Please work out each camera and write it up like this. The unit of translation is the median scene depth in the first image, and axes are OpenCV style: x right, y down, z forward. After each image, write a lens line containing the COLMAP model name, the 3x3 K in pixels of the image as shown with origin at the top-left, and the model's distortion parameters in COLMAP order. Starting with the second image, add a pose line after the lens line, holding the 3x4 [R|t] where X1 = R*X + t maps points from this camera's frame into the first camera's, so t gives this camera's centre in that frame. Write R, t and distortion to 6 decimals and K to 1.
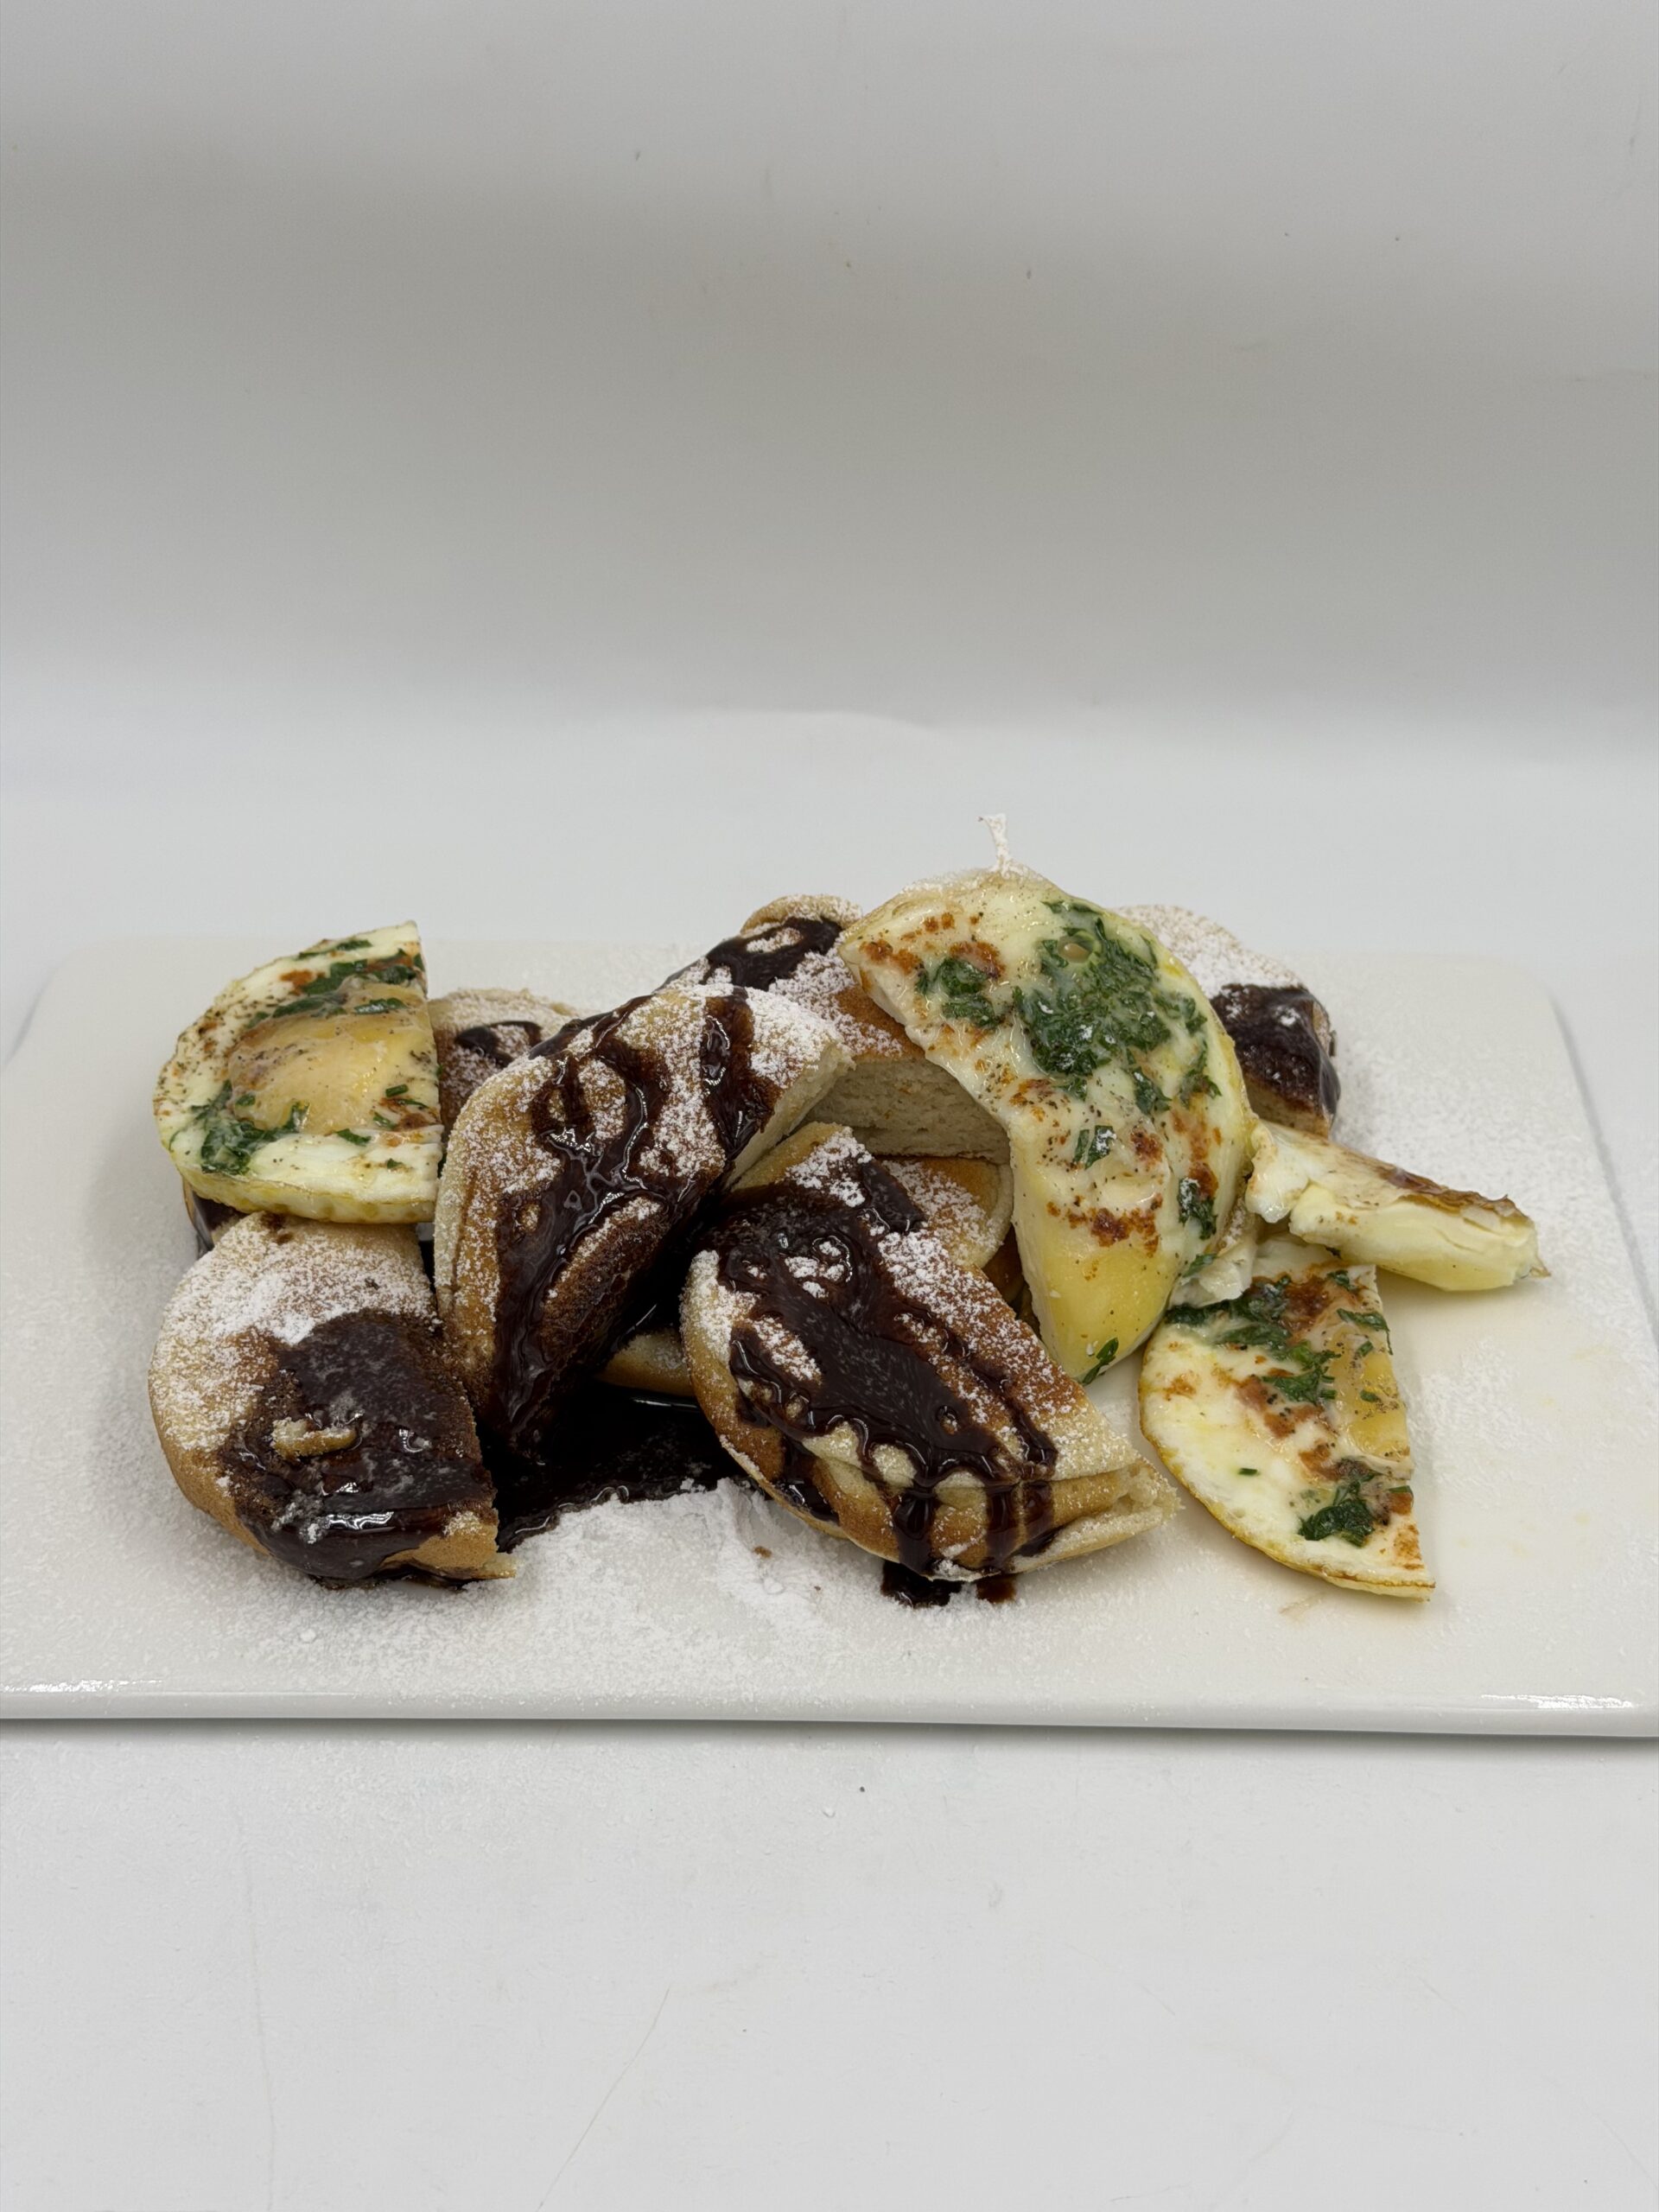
lens RADIAL K [[3120.3, 0, 829.5], [0, 3120.3, 1106.0], [0, 0, 1]] dist [0.033775, 0.019298]
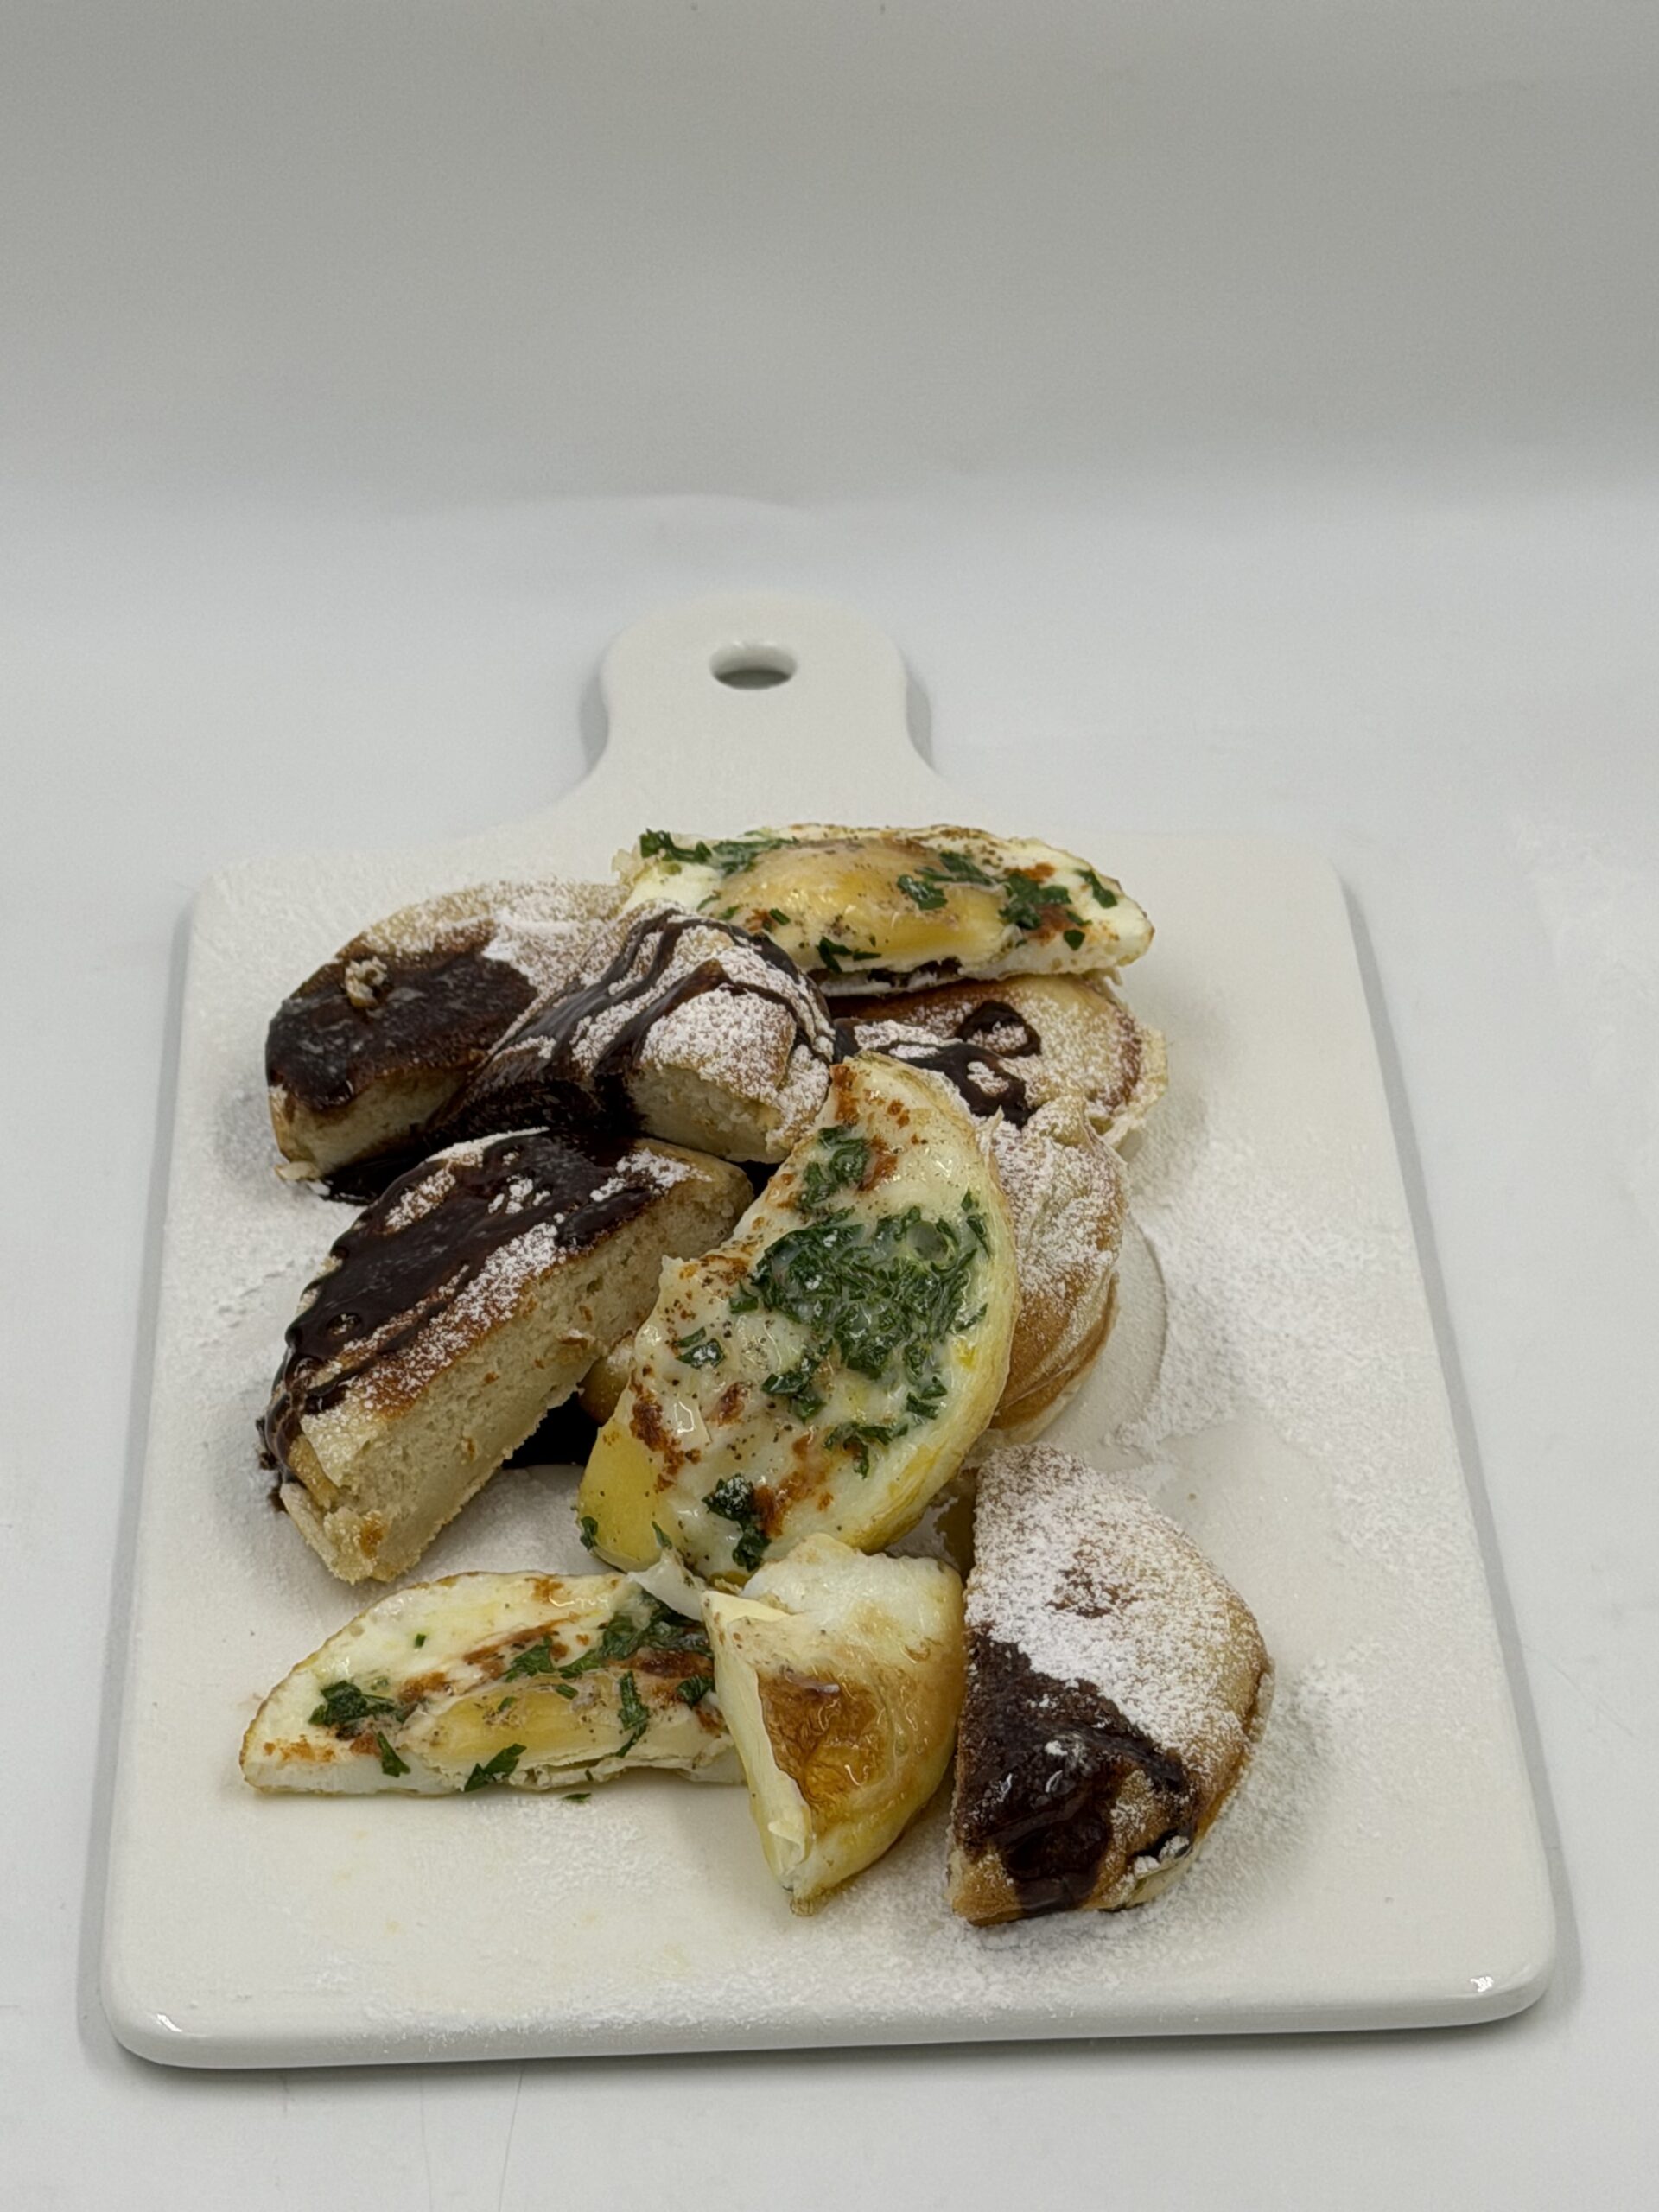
lens RADIAL K [[5523.0, 0, 829.5], [0, 5523.0, 1106.0], [0, 0, 1]] dist [0.009440, -0.076750]
pose [[0.060897, 0.582610, -0.810467, 1.358165], [-0.606492, 0.666490, 0.433541, -0.758934], [0.792754, 0.465141, 0.393935, 0.386054]]
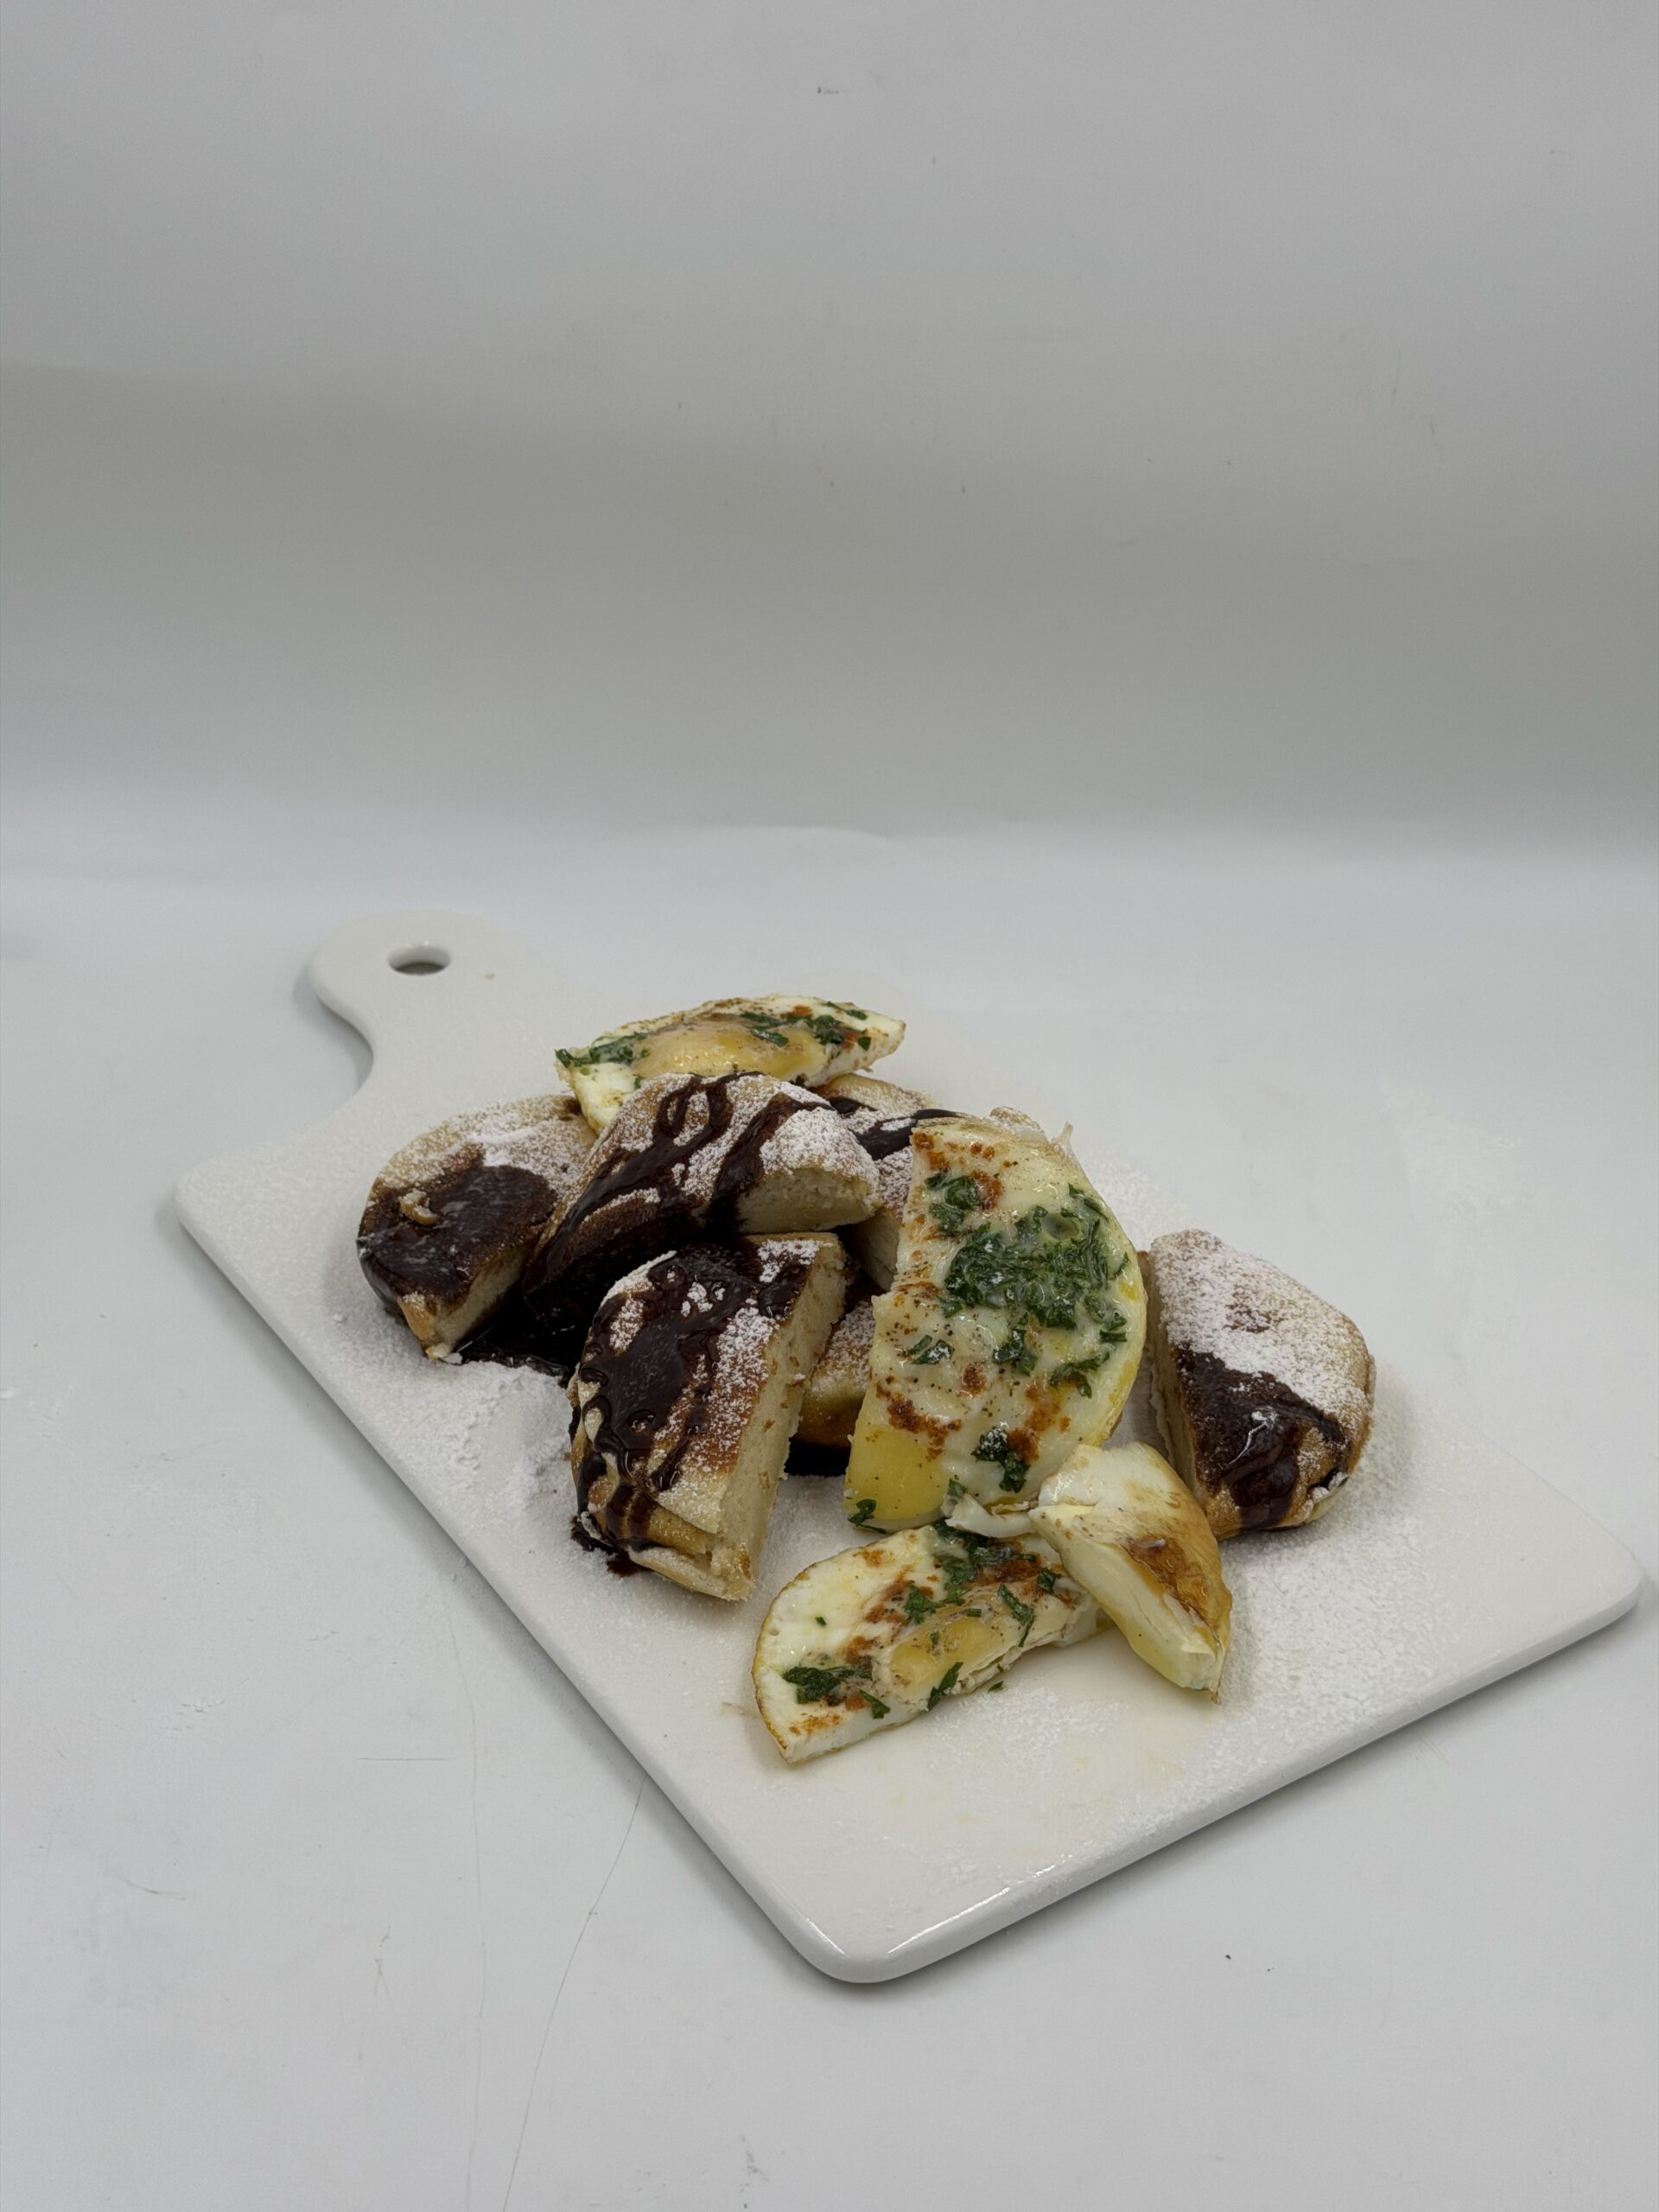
lens RADIAL K [[3120.3, 0, 829.5], [0, 3120.3, 1106.0], [0, 0, 1]] dist [0.033775, 0.019298]
pose [[0.564336, 0.449864, -0.692205, 0.884674], [-0.517745, 0.845953, 0.127681, -0.208444], [0.643012, 0.286331, 0.710317, 0.083922]]
